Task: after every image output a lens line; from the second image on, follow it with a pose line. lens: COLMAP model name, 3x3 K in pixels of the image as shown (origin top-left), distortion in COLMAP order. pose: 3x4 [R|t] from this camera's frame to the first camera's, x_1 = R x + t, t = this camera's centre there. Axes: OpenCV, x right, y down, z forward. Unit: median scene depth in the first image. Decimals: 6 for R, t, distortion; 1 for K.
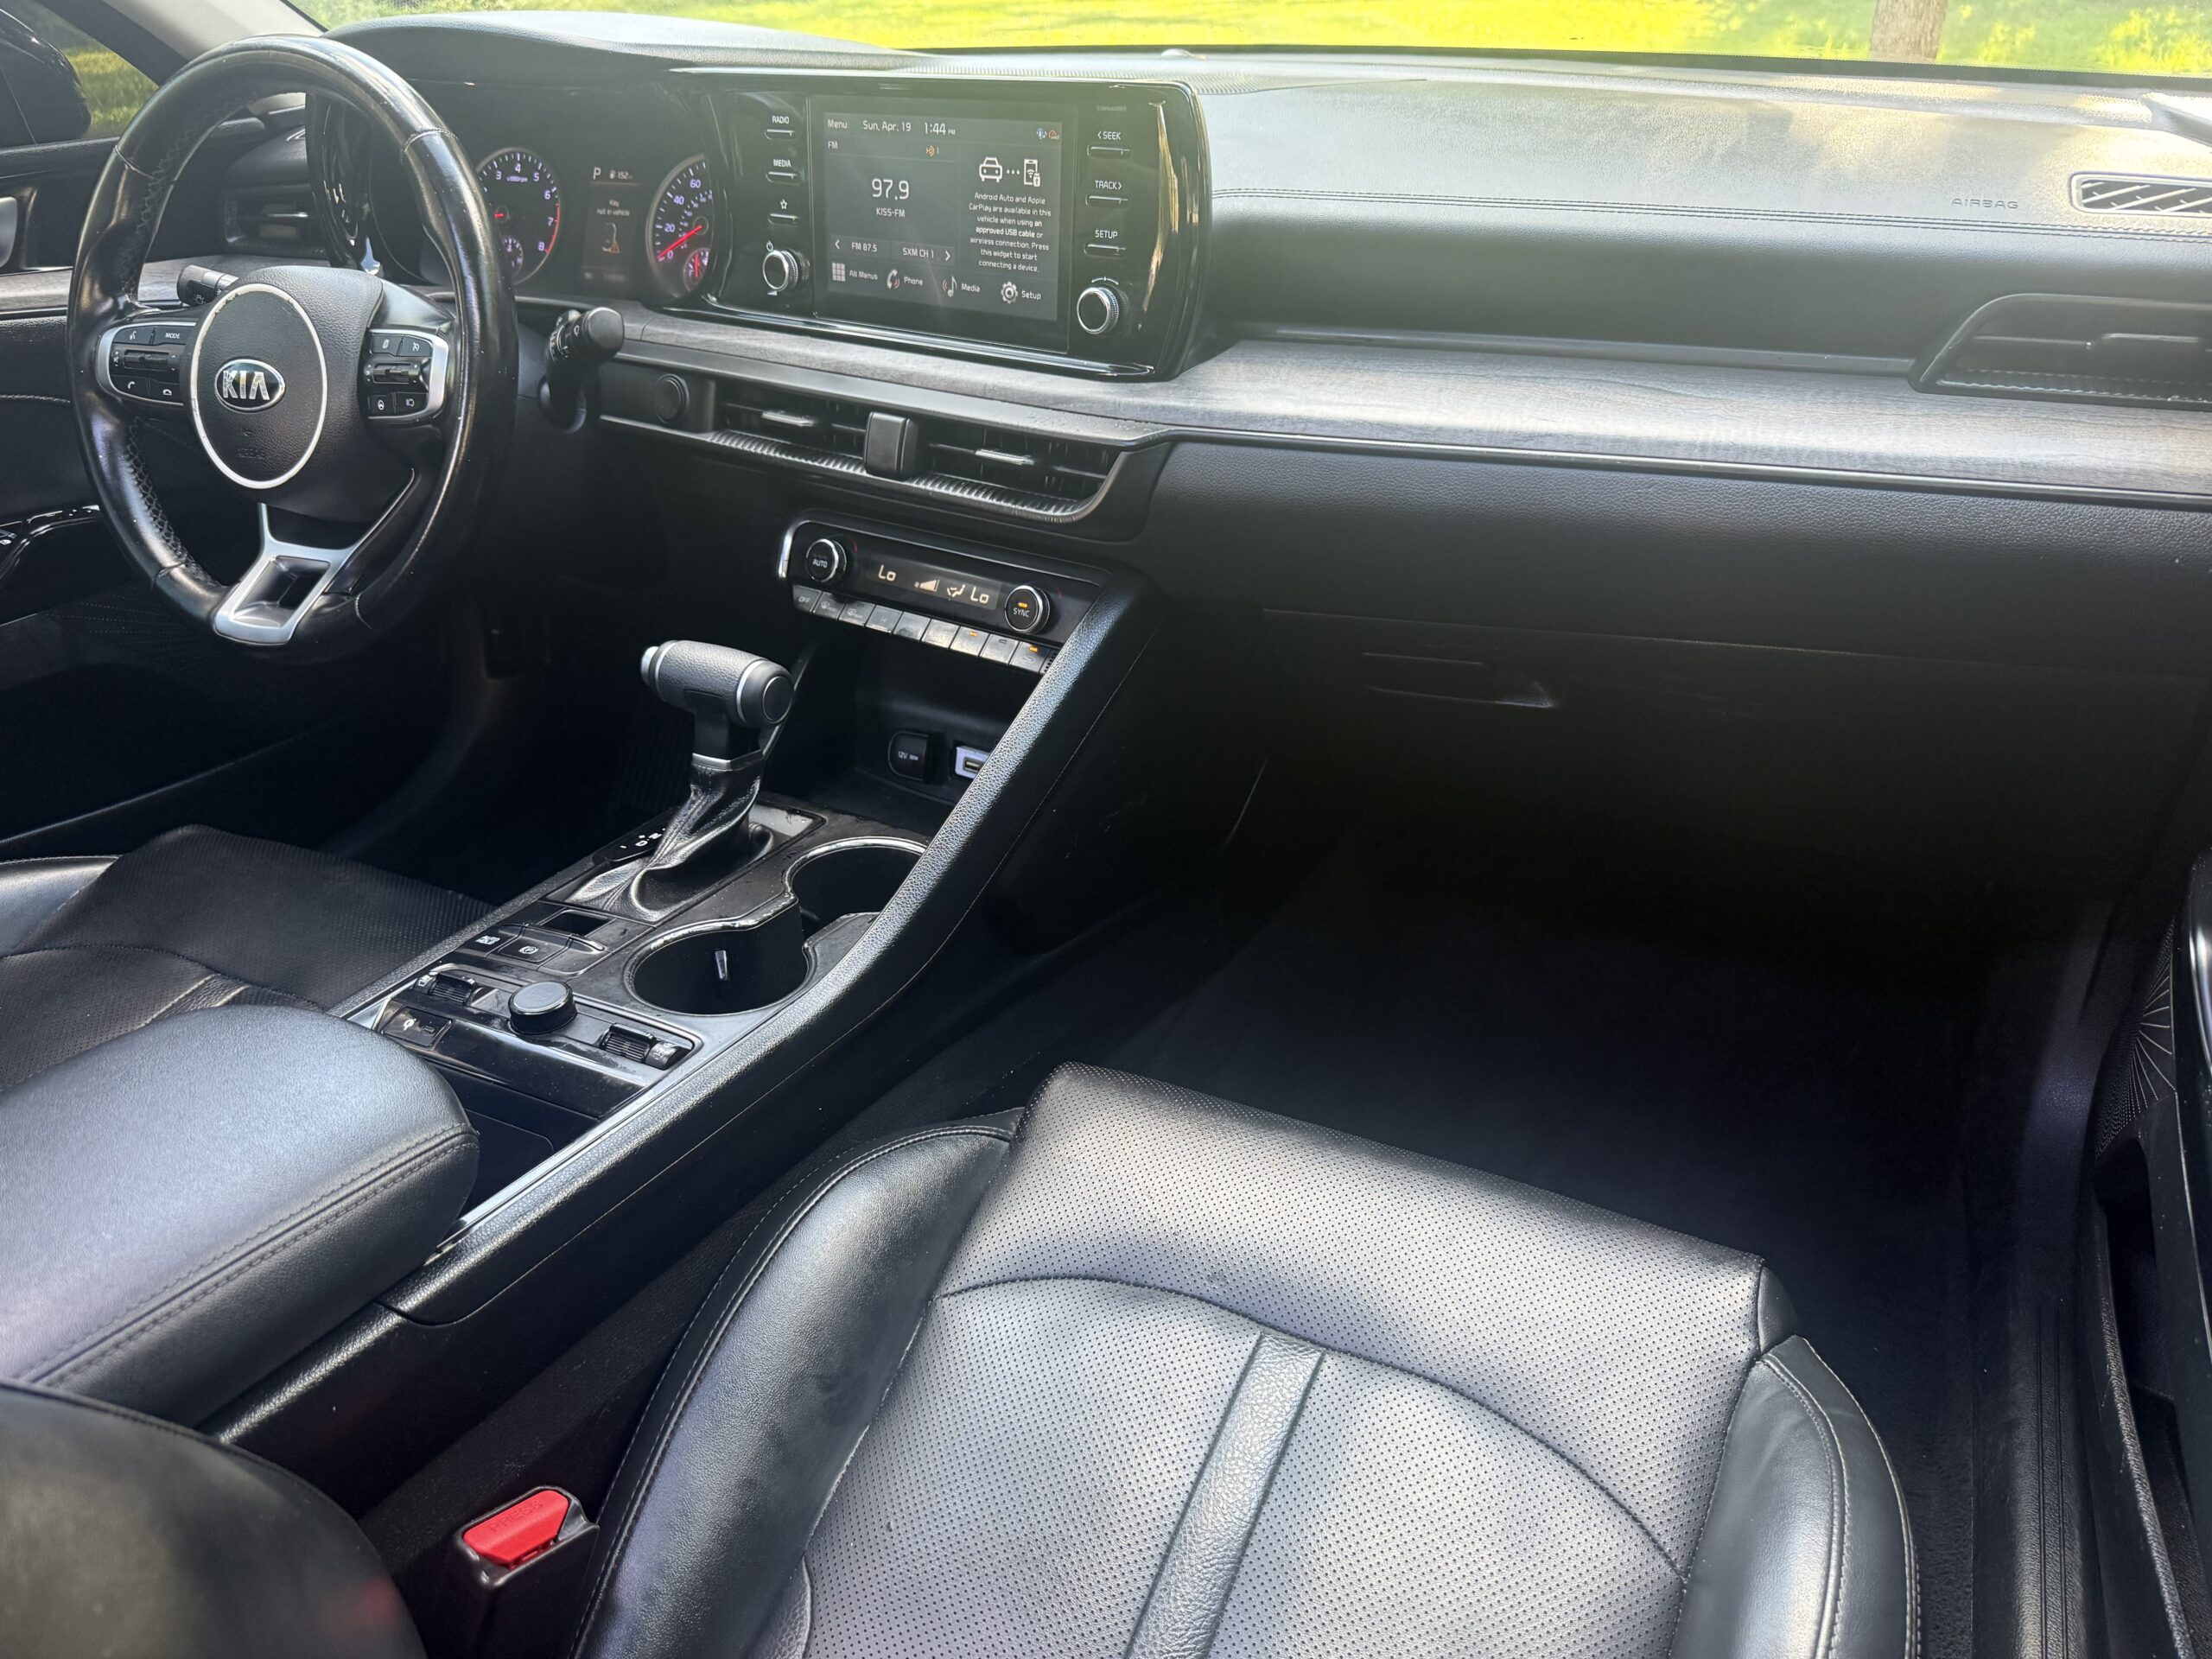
lens RADIAL K [[1572.0, 0, 1083.3], [0, 1572.0, 850.0], [0, 0, 1]] dist [0.019396, -0.031158]
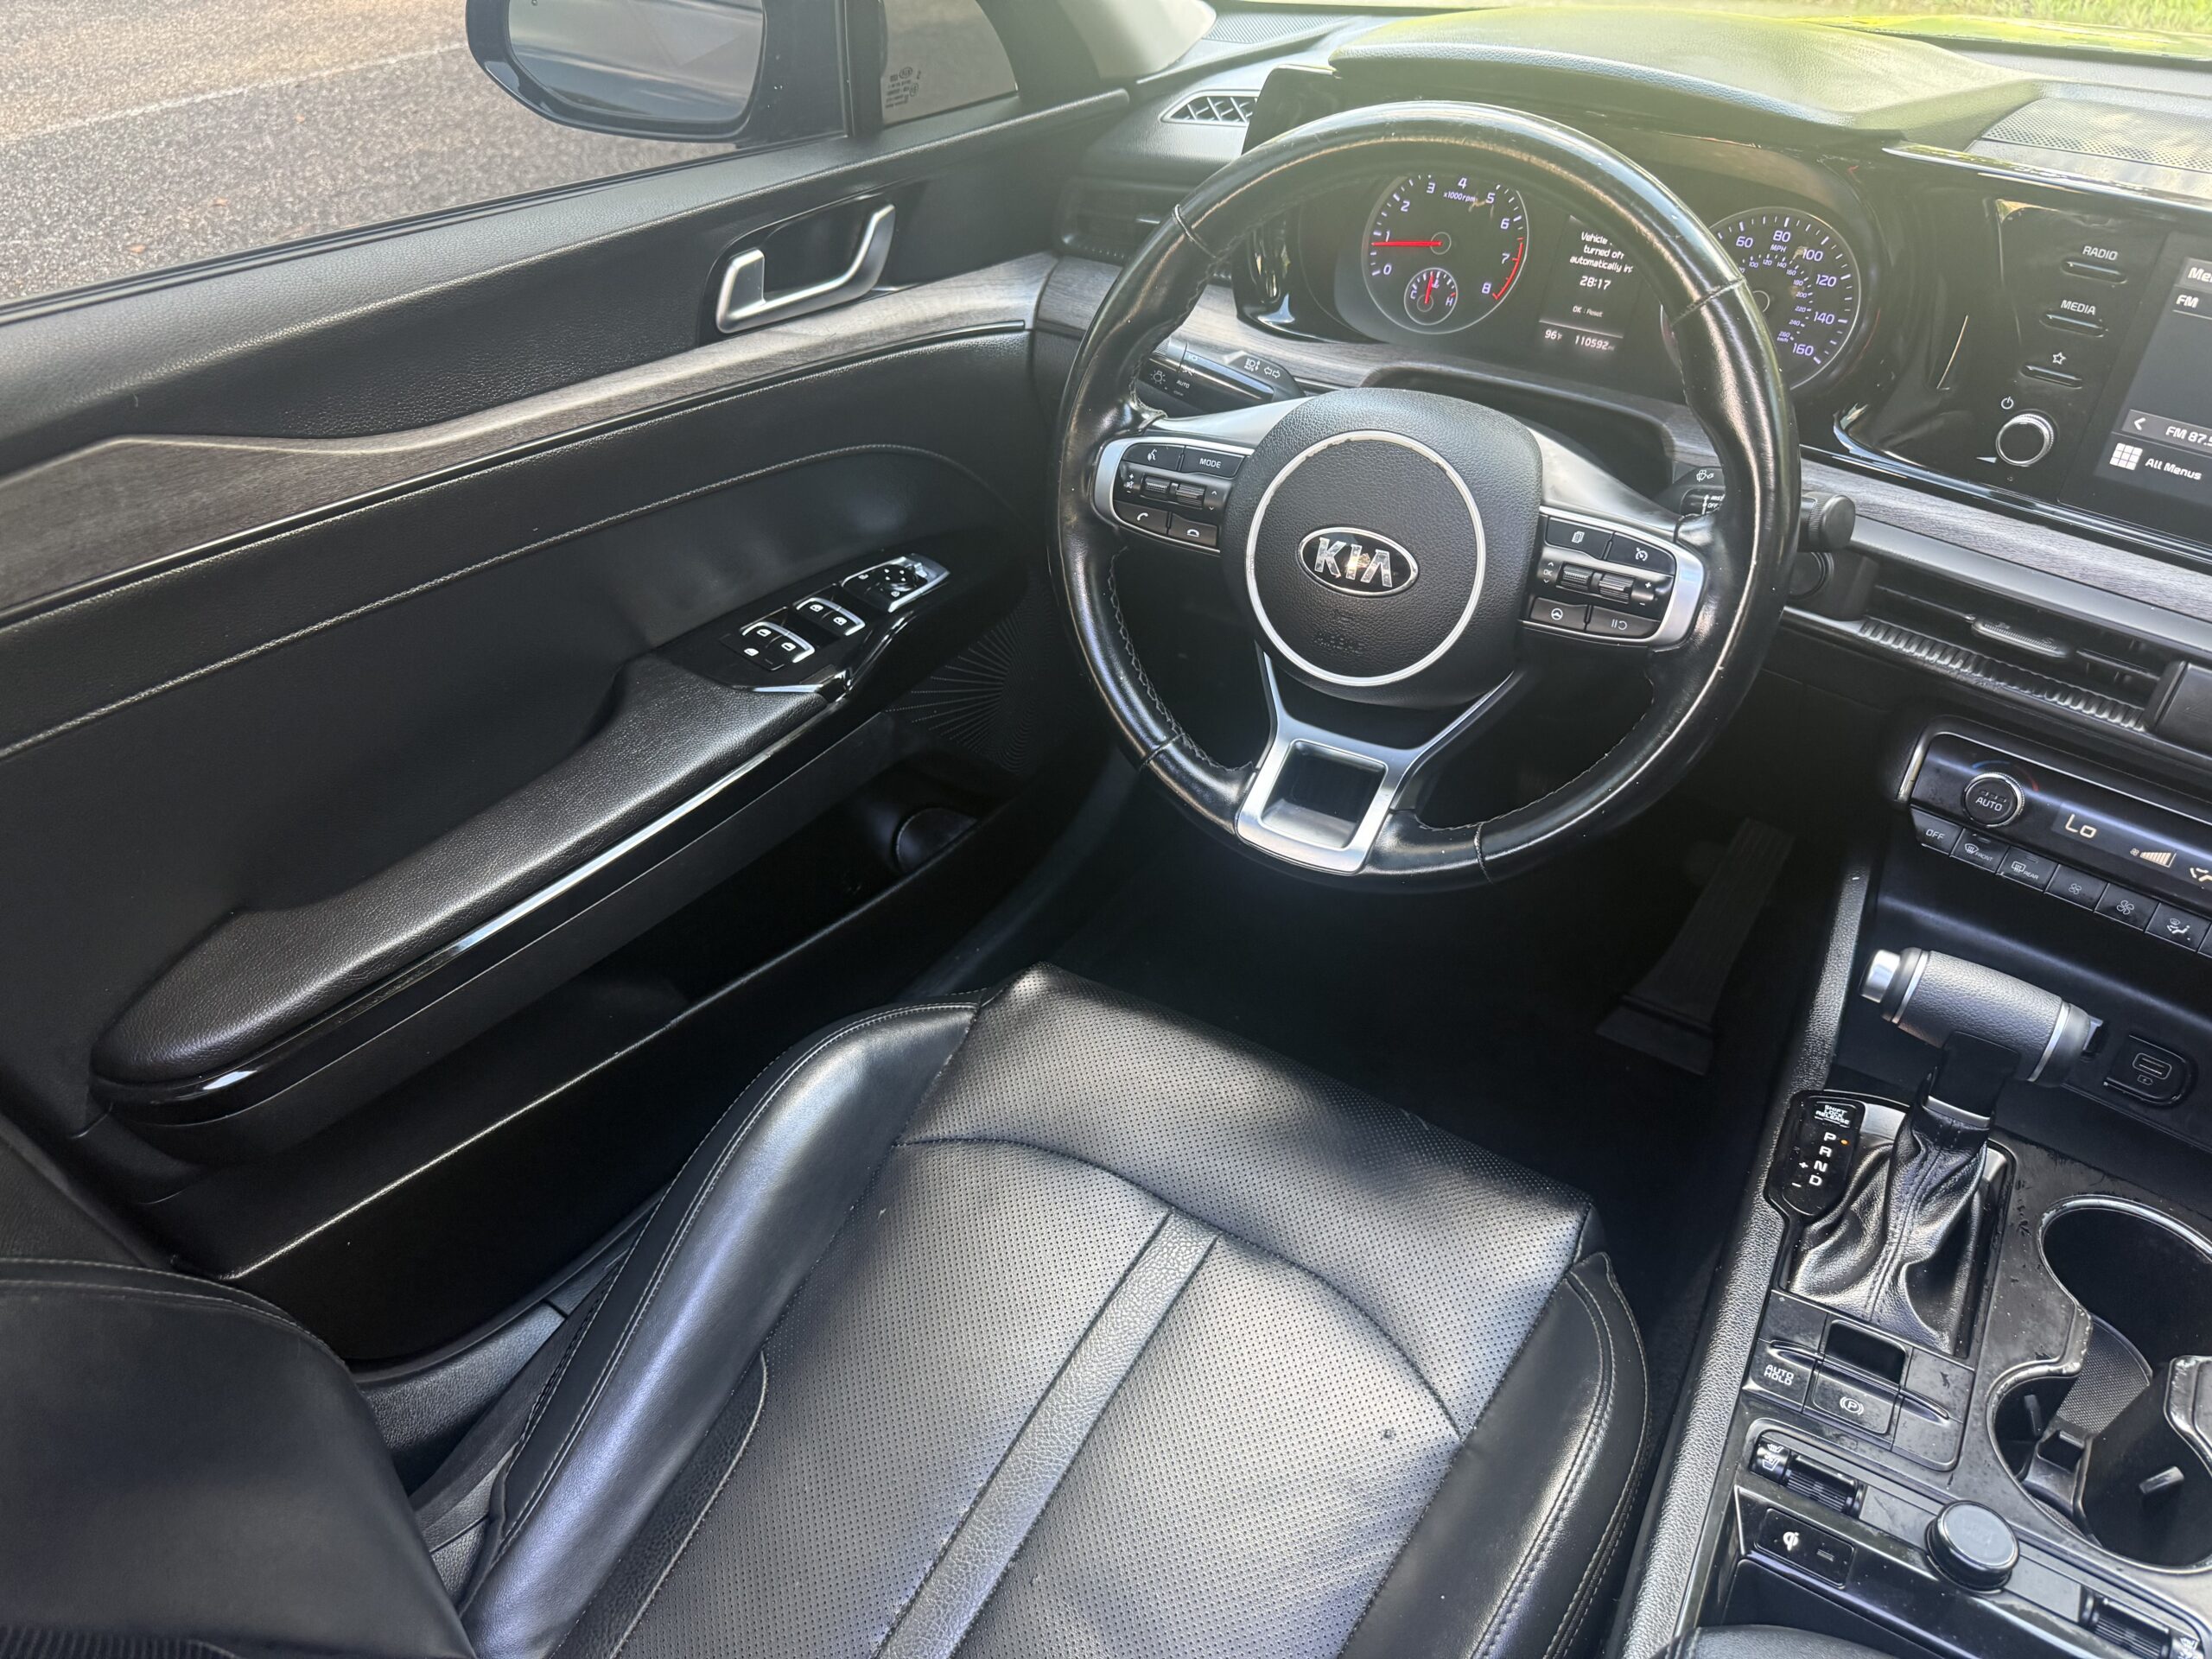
lens RADIAL K [[1572.0, 0, 1122.7], [0, 1572.0, 835.4], [0, 0, 1]] dist [0.019396, -0.031158]
pose [[0.995951, 0.080461, -0.040085, -0.619184], [-0.074554, 0.988476, 0.131746, -0.260478], [0.050224, -0.128224, 0.990473, 0.205221]]
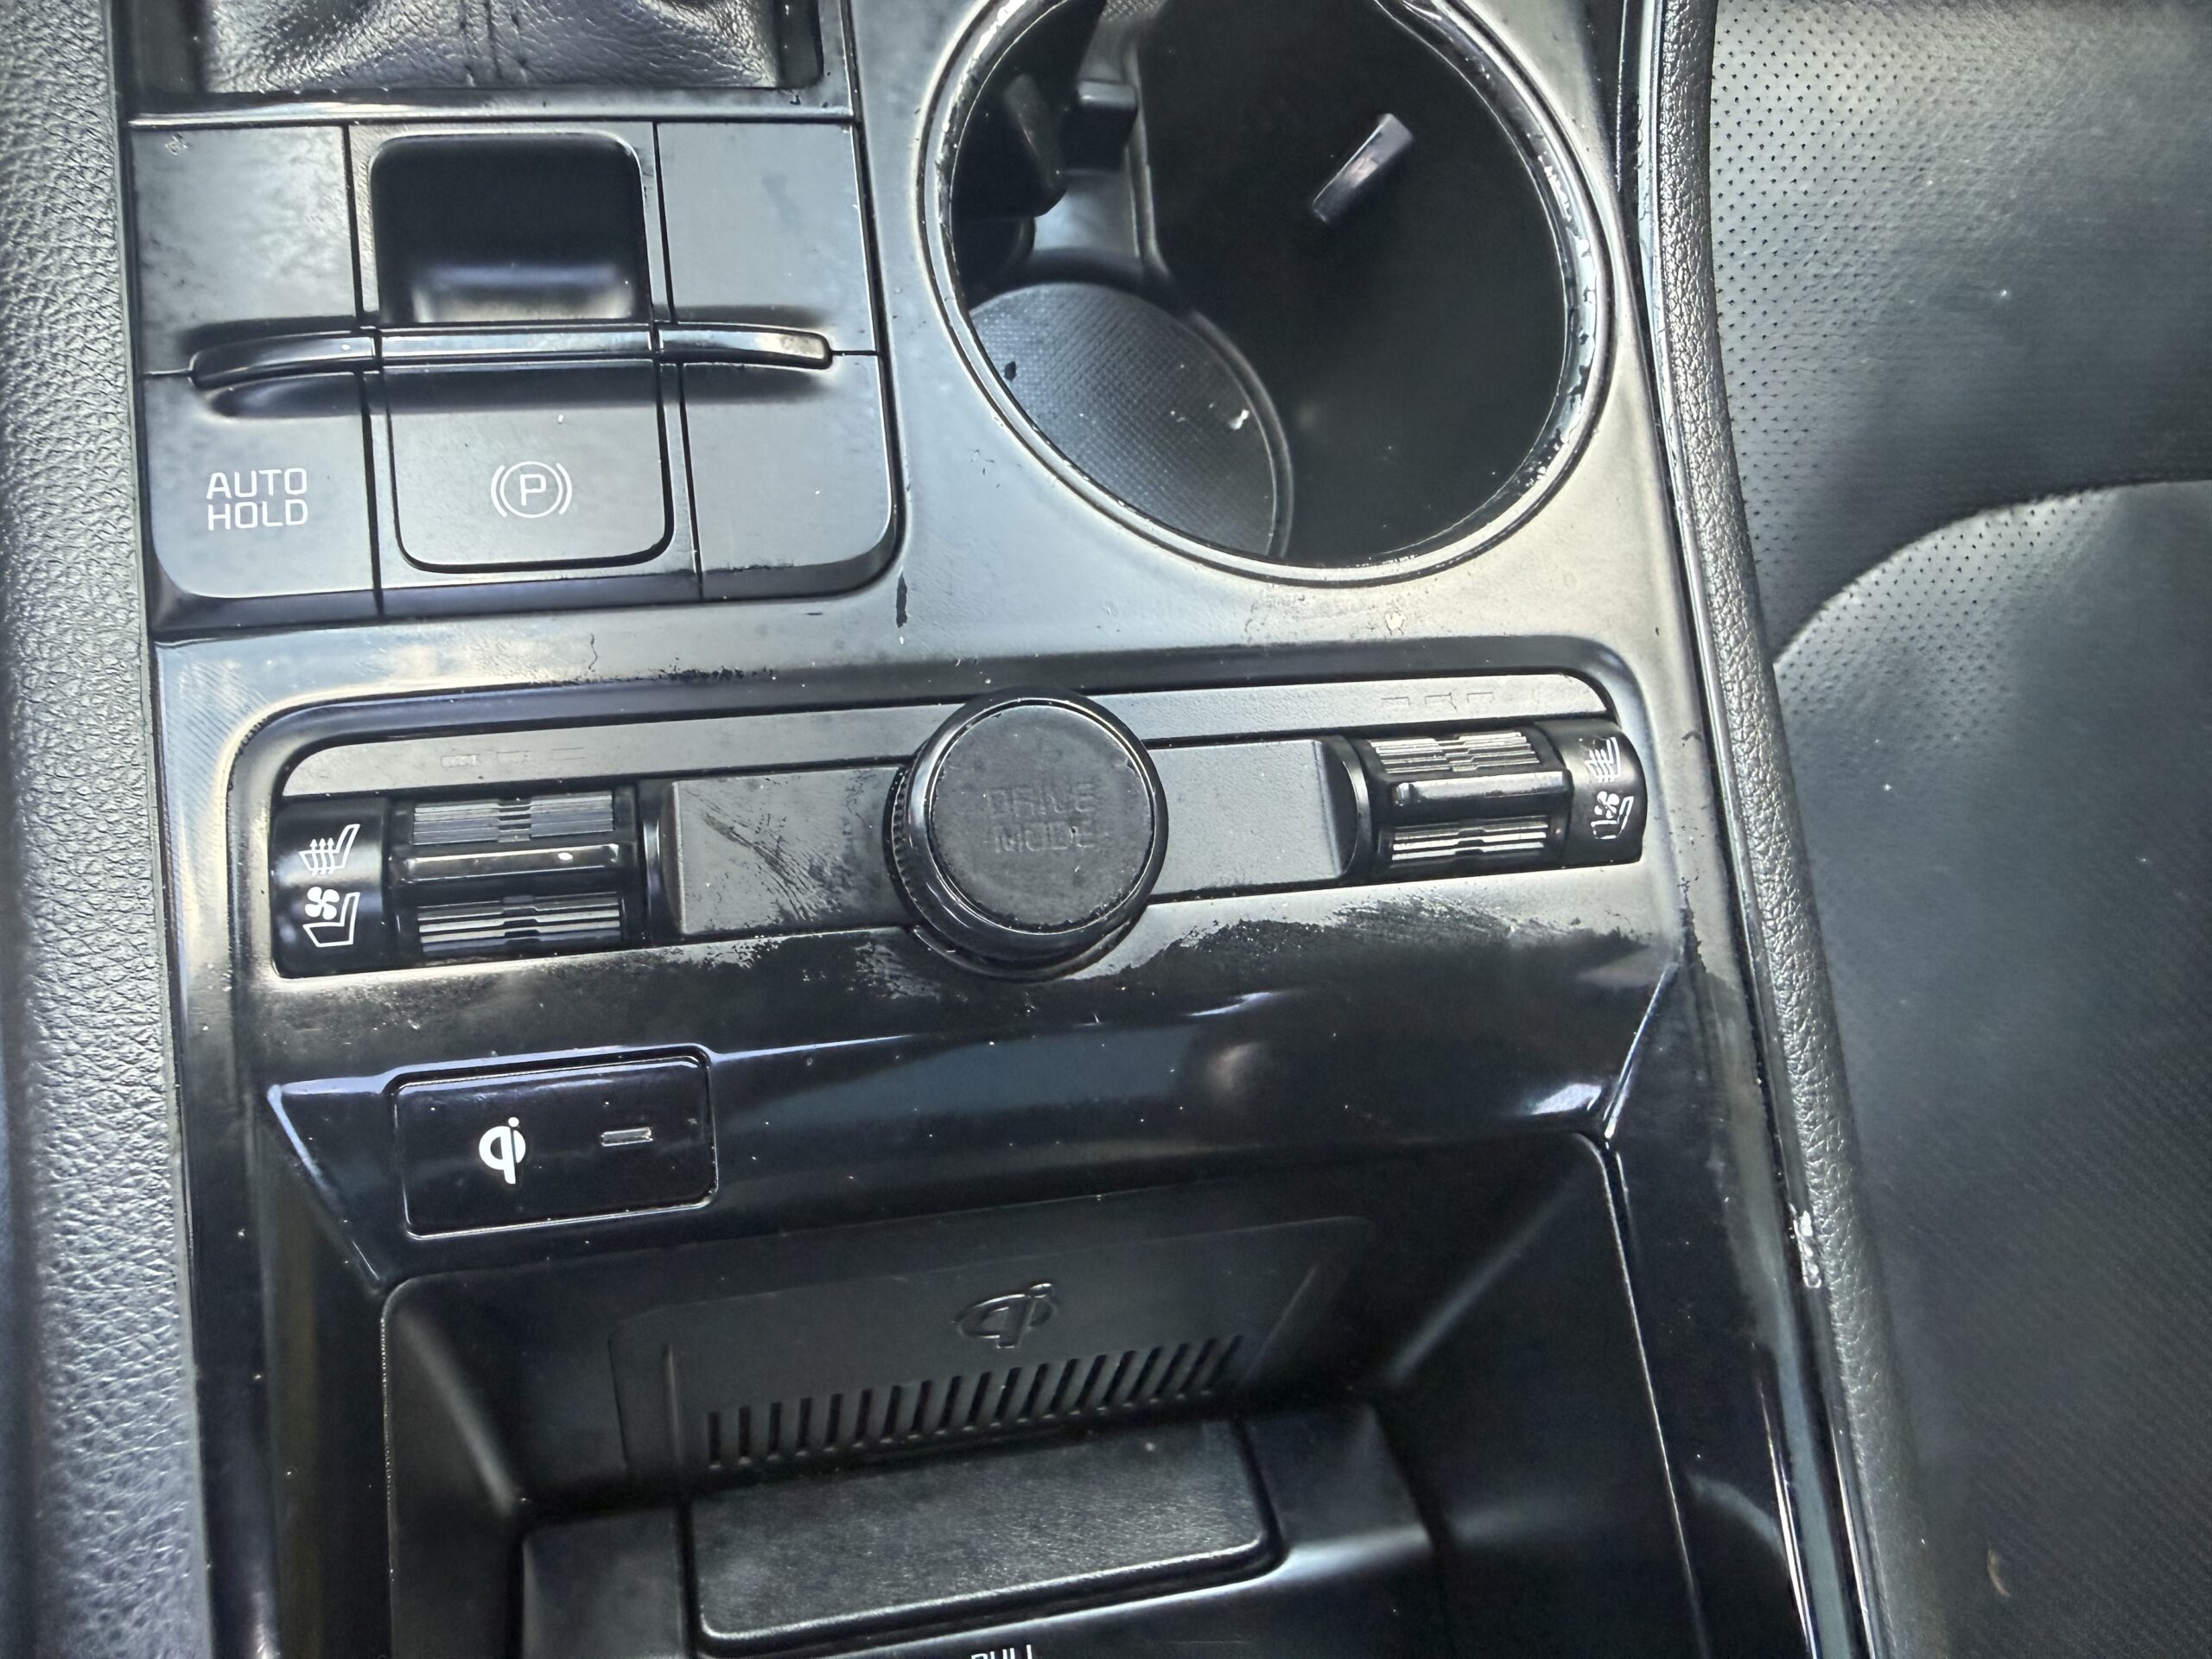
lens RADIAL K [[1546.1, 0, 966.2], [0, 1546.1, 798.7], [0, 0, 1]] dist [-0.007026, 0.000247]
pose [[0.821240, -0.511346, 0.253162, -0.331577], [0.083151, 0.546206, 0.833513, -0.075434], [-0.564492, -0.663464, 0.491085, 0.728788]]
